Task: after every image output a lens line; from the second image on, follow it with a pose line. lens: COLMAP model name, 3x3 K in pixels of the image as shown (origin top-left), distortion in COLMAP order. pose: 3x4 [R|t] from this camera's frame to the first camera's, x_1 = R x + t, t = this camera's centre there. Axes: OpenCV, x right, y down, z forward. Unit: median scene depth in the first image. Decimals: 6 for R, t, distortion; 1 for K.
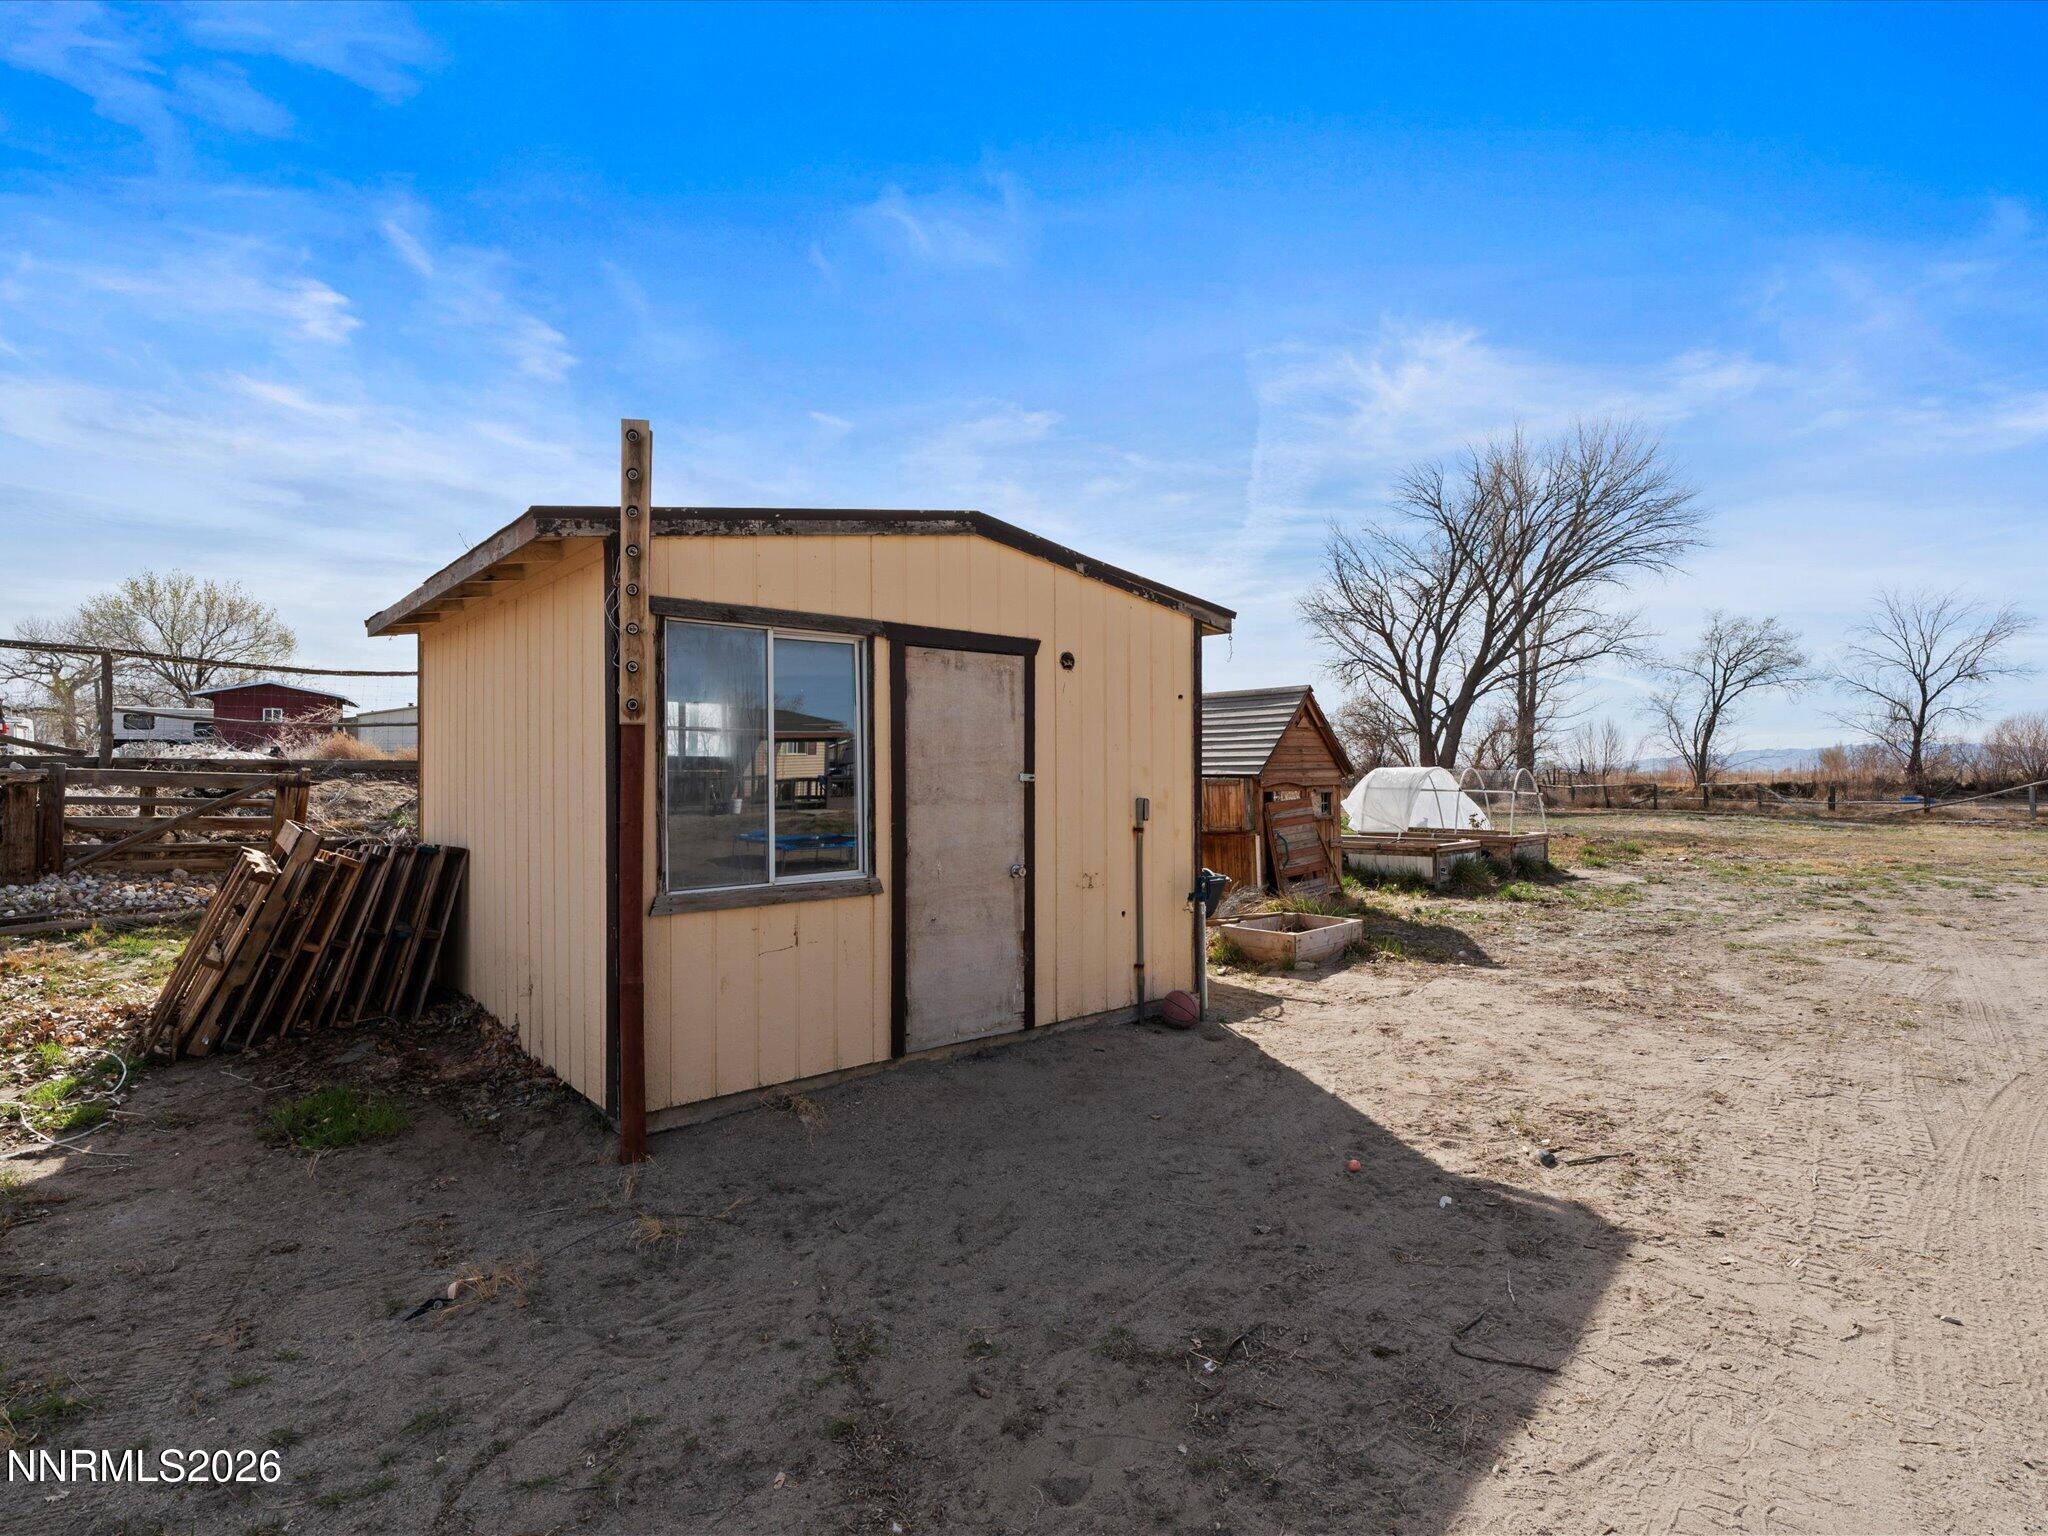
lens RADIAL K [[1033.5, 0, 1024.0], [0, 1033.5, 768.0], [0, 0, 1]] dist [-0.002626, -0.000519]
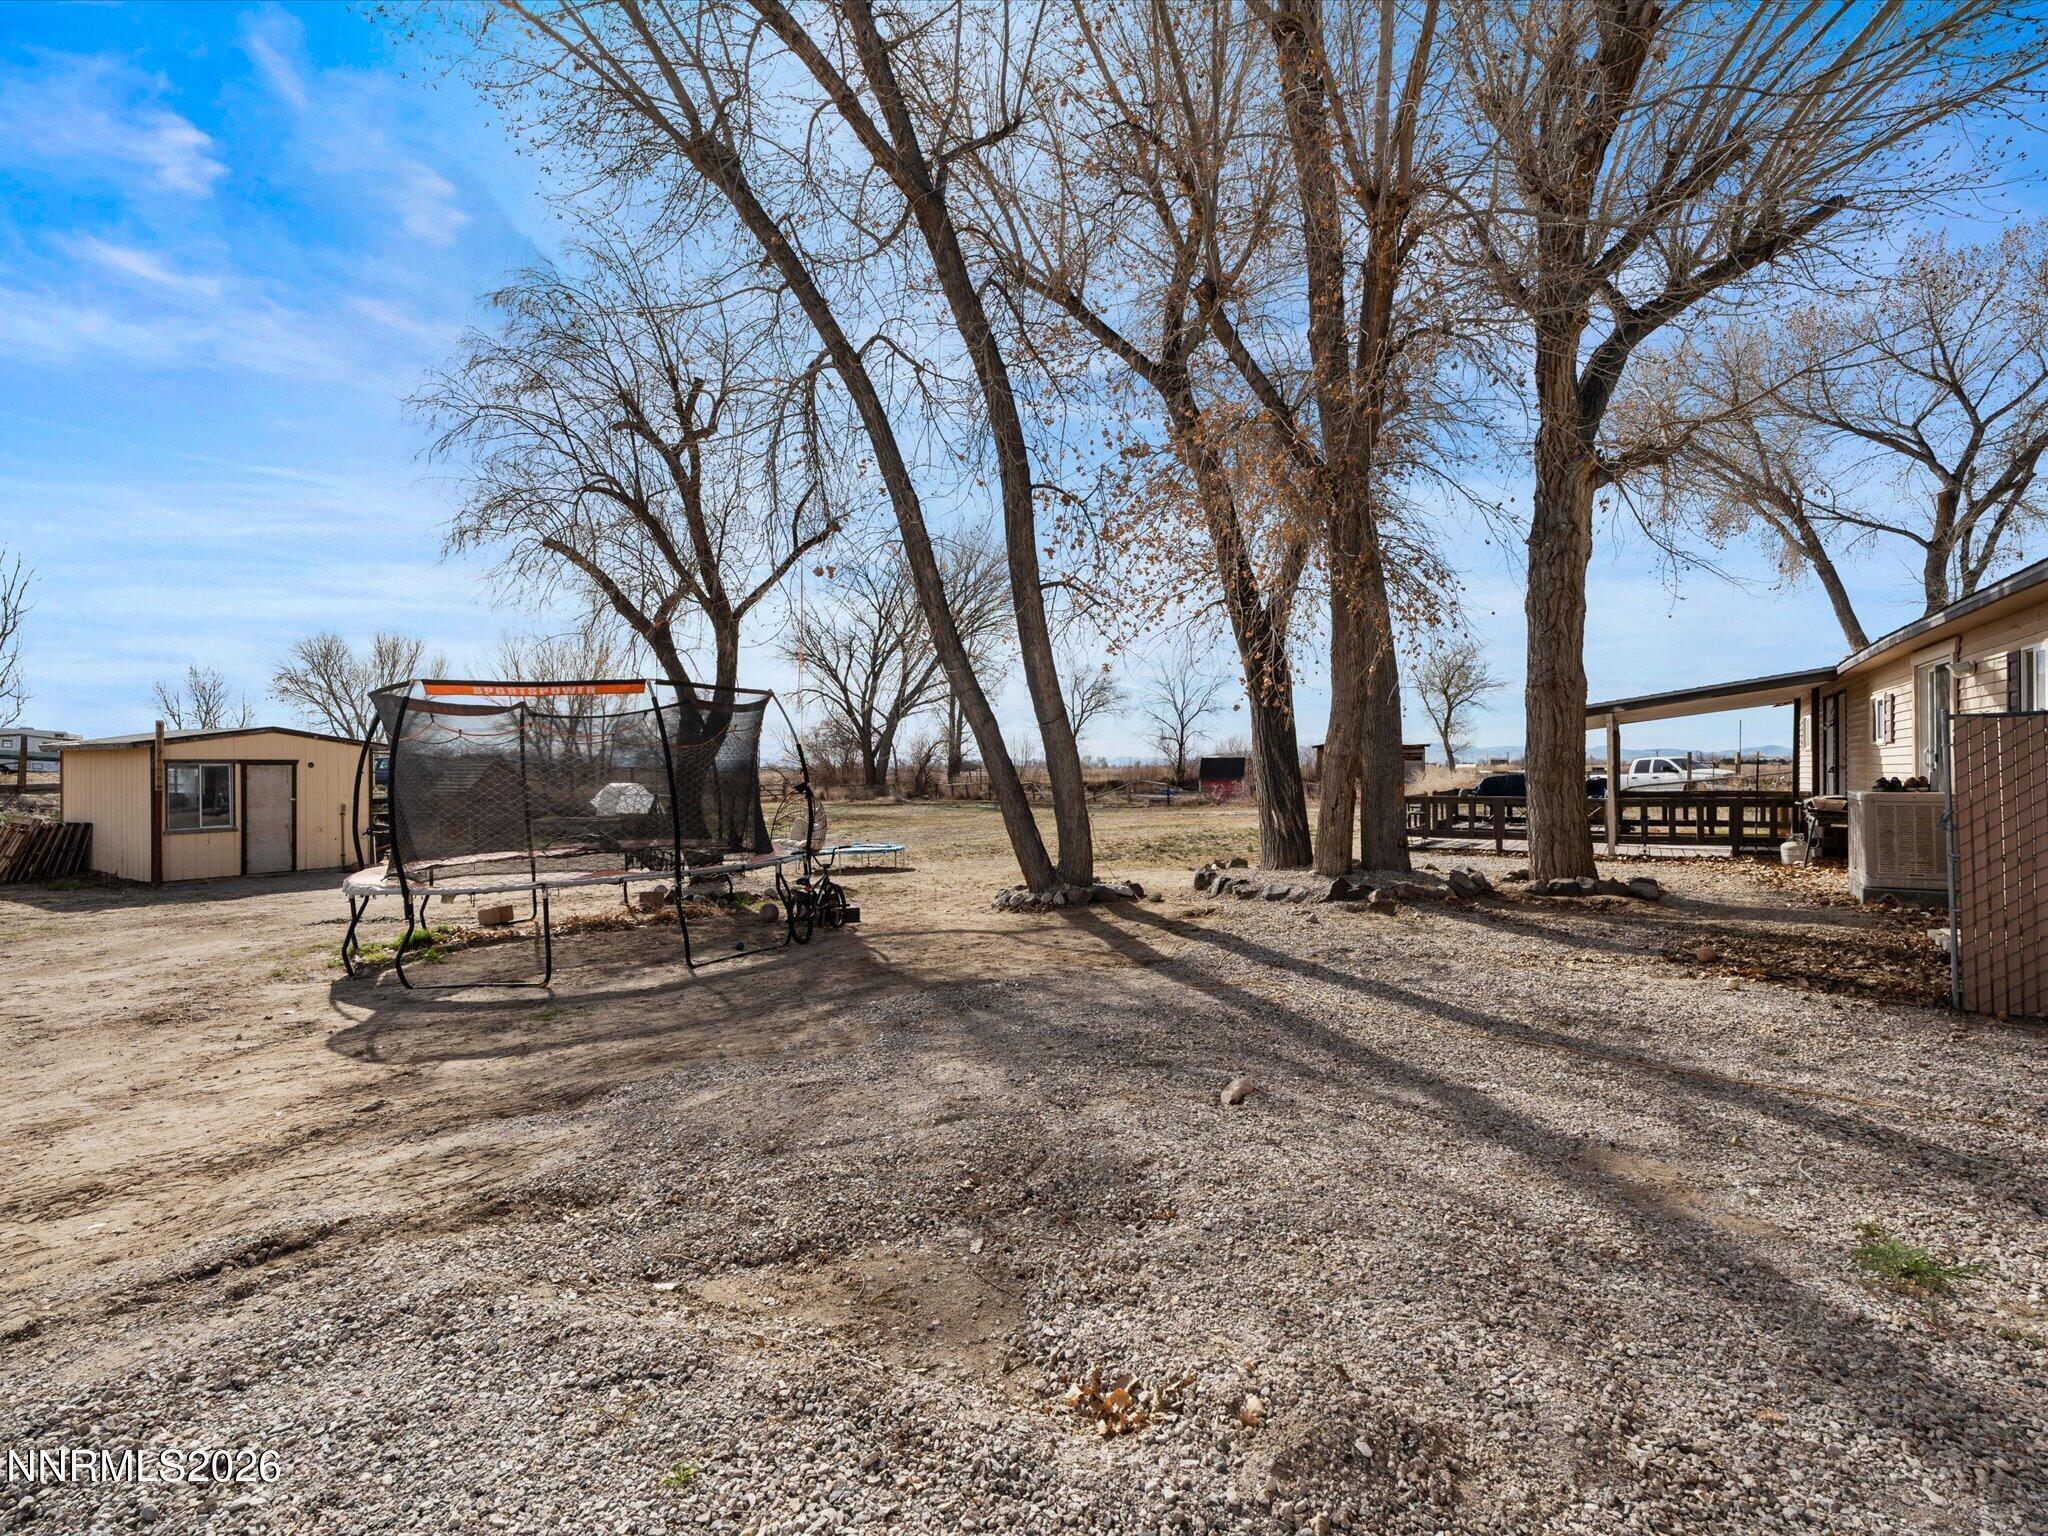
lens RADIAL K [[1033.5, 0, 1024.0], [0, 1033.5, 768.0], [0, 0, 1]] dist [-0.002626, -0.000519]
pose [[0.934400, -0.000231, 0.356224, 0.114372], [-0.001477, 0.999989, 0.004523, -0.012520], [-0.356221, -0.004753, 0.934390, -0.336989]]
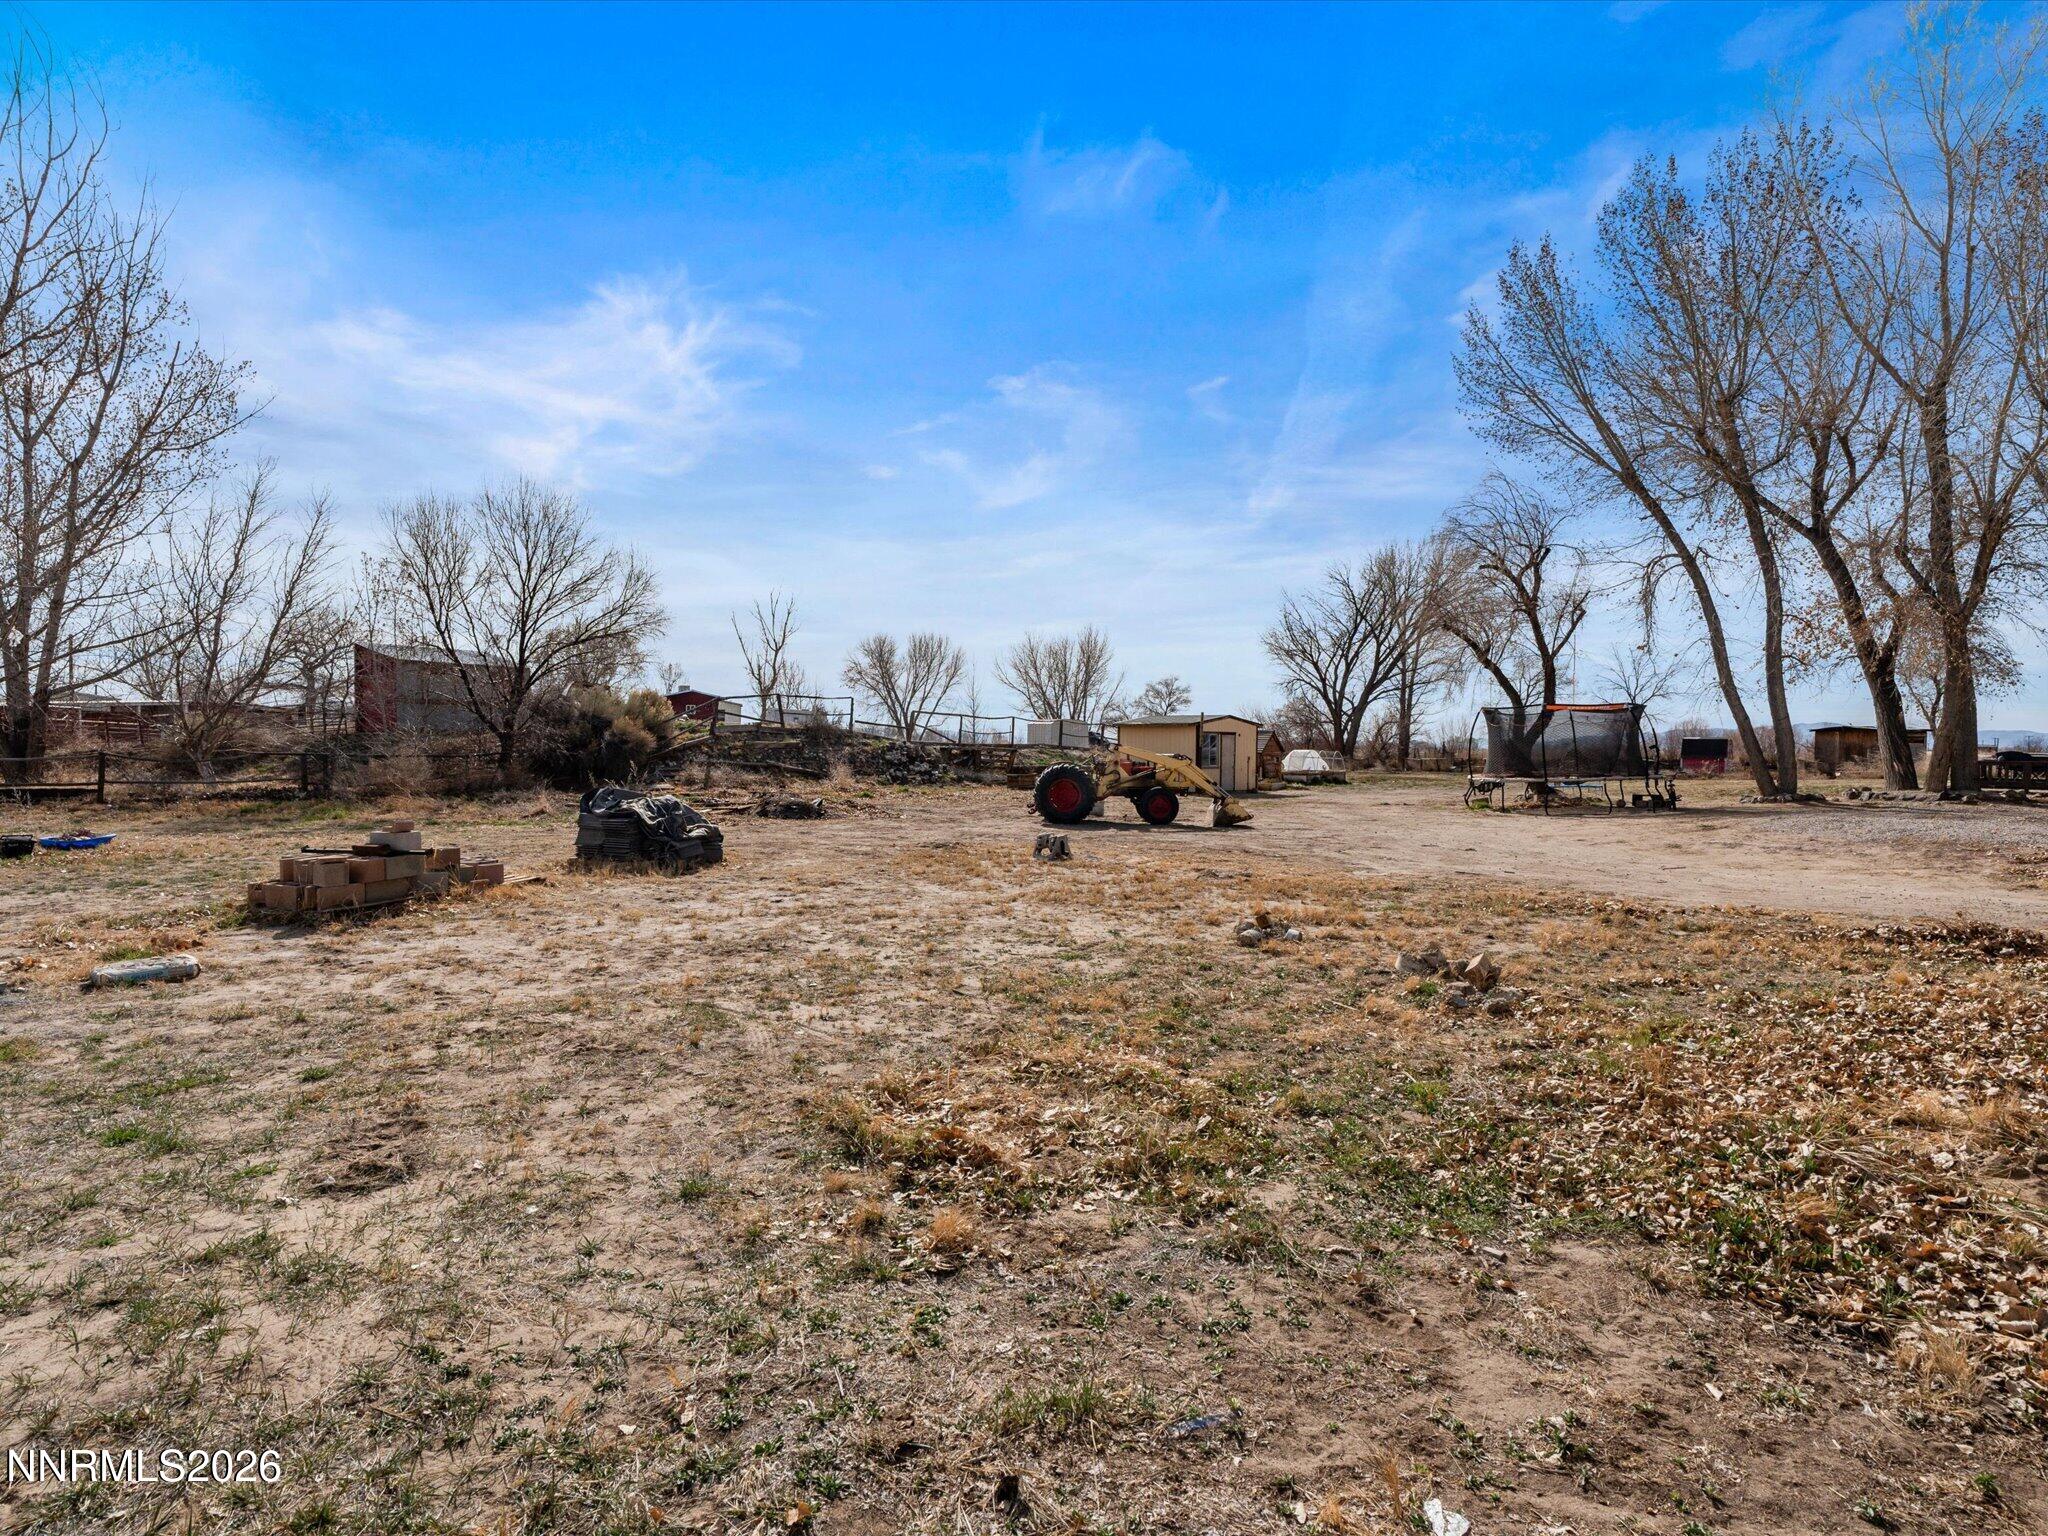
lens RADIAL K [[1033.5, 0, 1024.0], [0, 1033.5, 768.0], [0, 0, 1]] dist [-0.002626, -0.000519]
pose [[0.998763, 0.011703, 0.048328, -0.179094], [-0.013075, 0.999518, 0.028173, -0.006328], [-0.047975, -0.028770, 0.998434, -0.599374]]
